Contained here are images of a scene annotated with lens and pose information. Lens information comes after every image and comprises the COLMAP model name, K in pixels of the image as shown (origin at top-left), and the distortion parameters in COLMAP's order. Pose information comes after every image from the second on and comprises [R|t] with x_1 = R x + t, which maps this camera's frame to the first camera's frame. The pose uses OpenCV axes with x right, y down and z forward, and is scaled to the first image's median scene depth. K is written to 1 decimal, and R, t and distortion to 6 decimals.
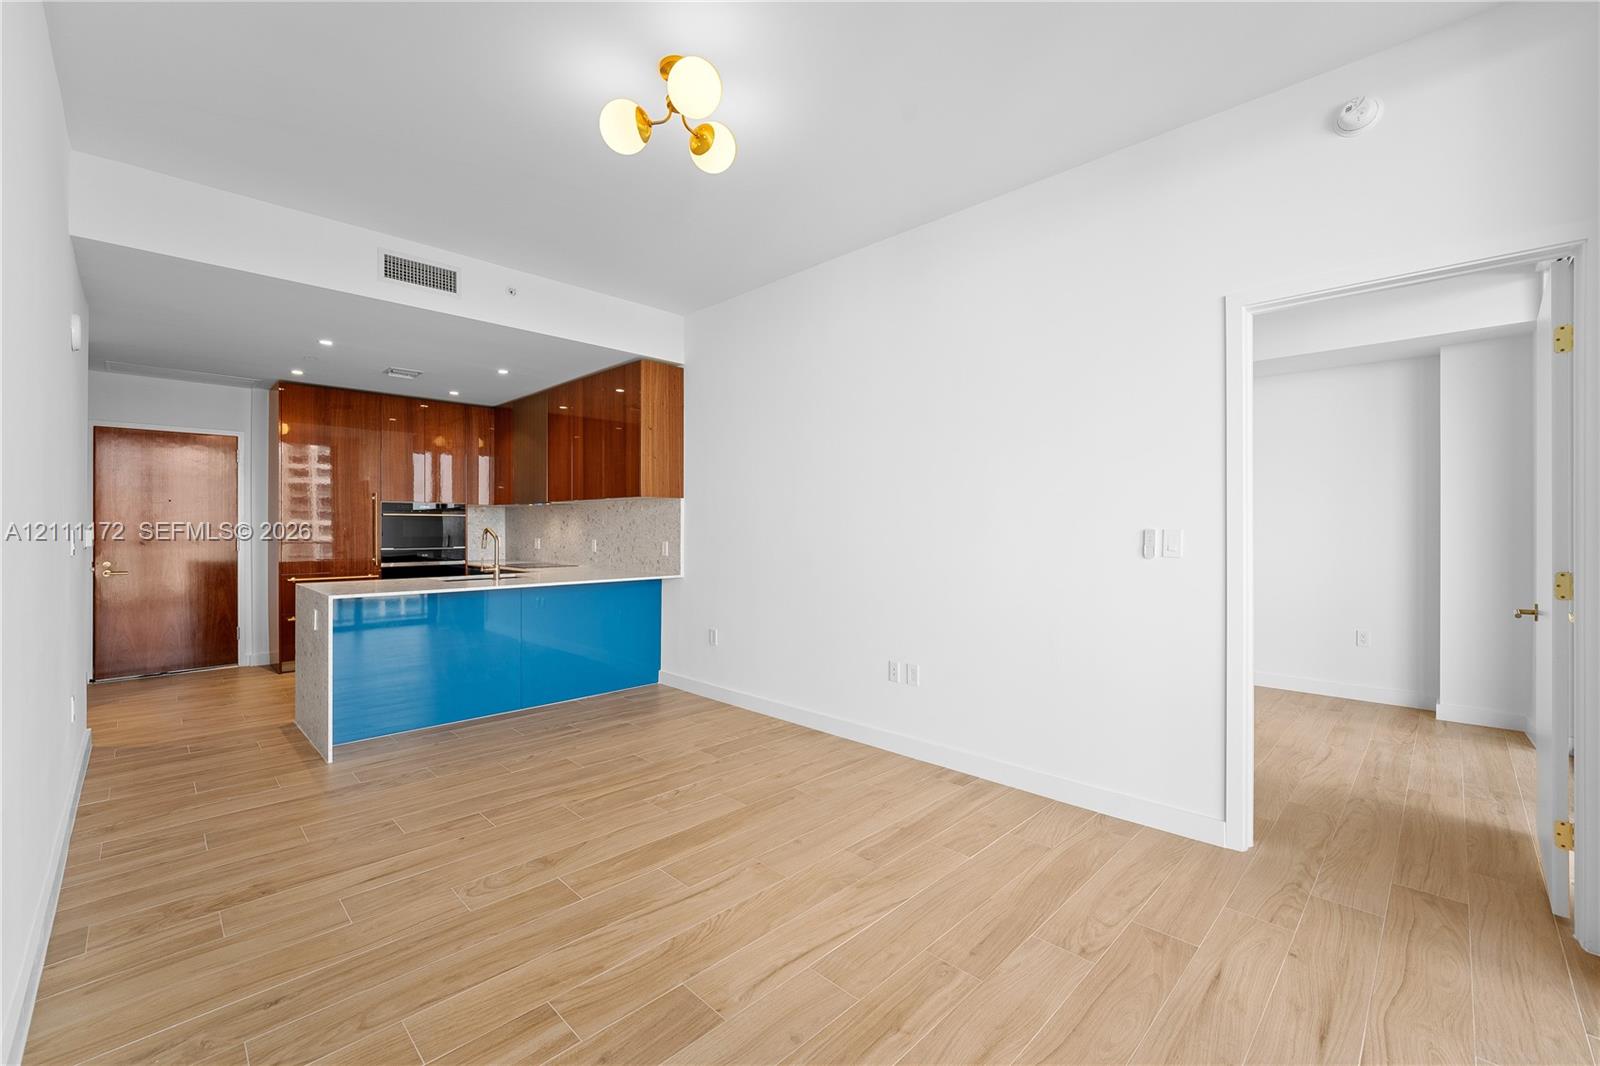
lens RADIAL K [[650.3, 0, 802.4], [0, 650.3, 524.0], [0, 0, 1]] dist [-0.006997, 0.000813]
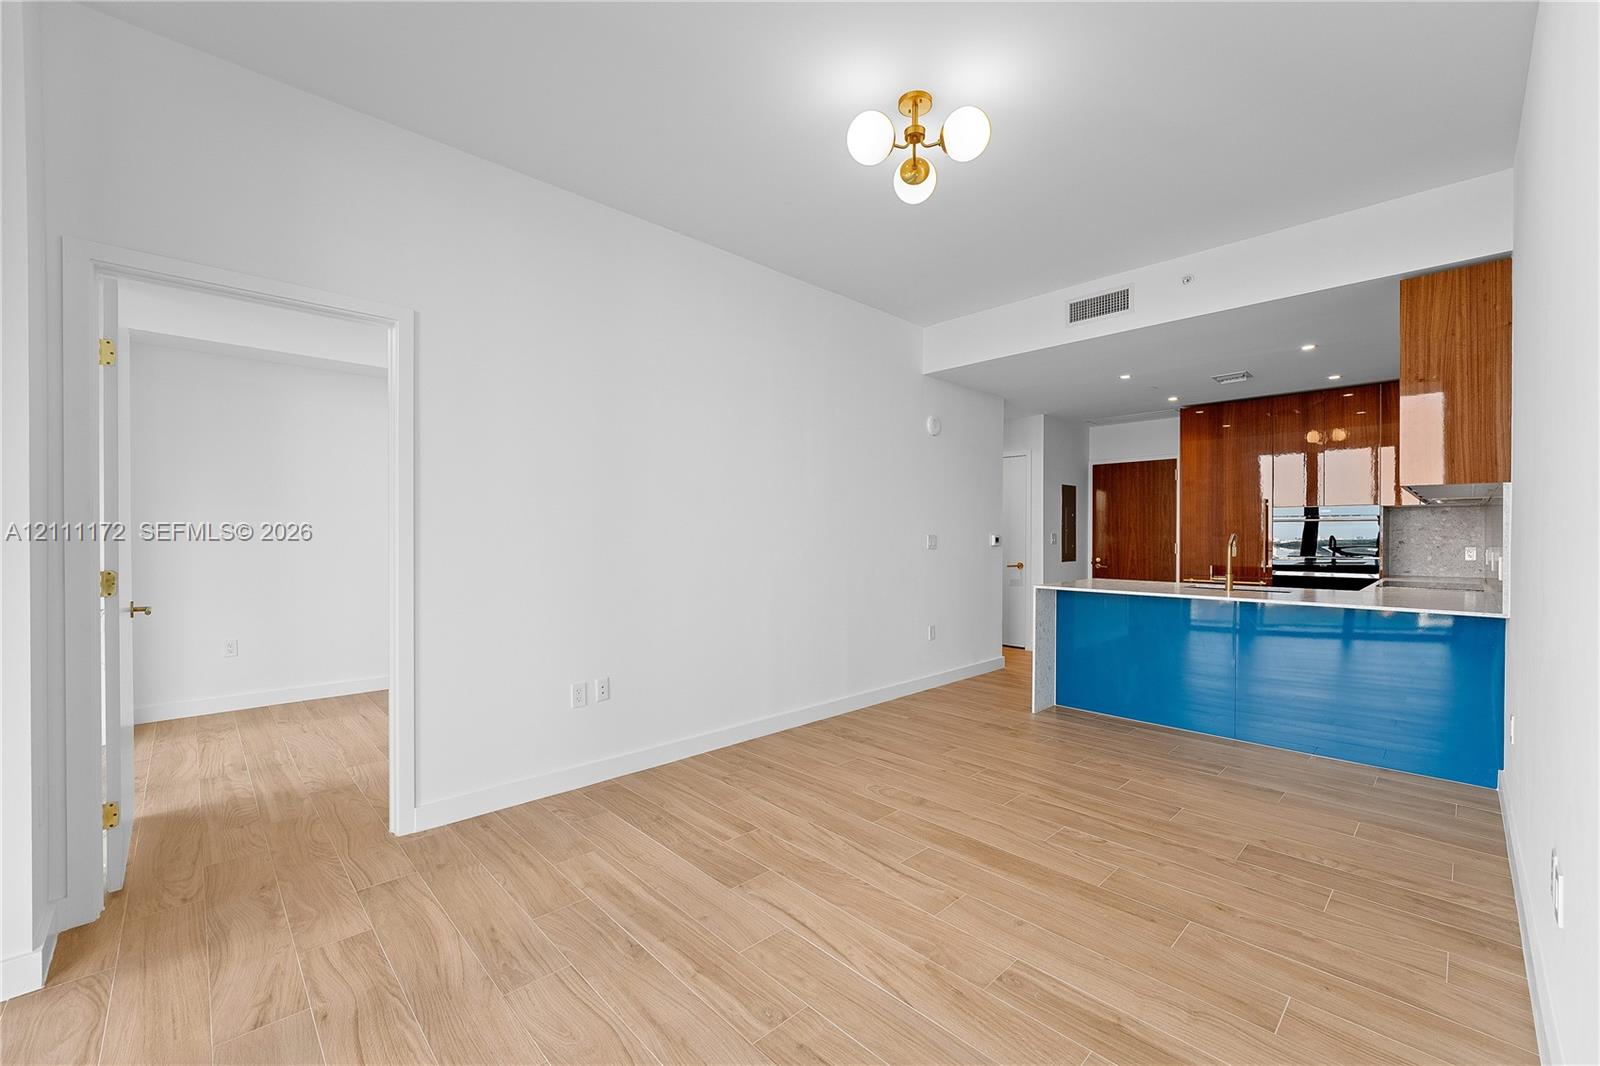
lens RADIAL K [[650.3, 0, 803.3], [0, 650.3, 538.5], [0, 0, 1]] dist [-0.006997, 0.000813]
pose [[-0.013083, 0.005263, -0.999901, 0.631891], [0.004458, 0.999977, 0.005205, 0.007236], [0.999904, -0.004389, -0.013107, 0.593152]]
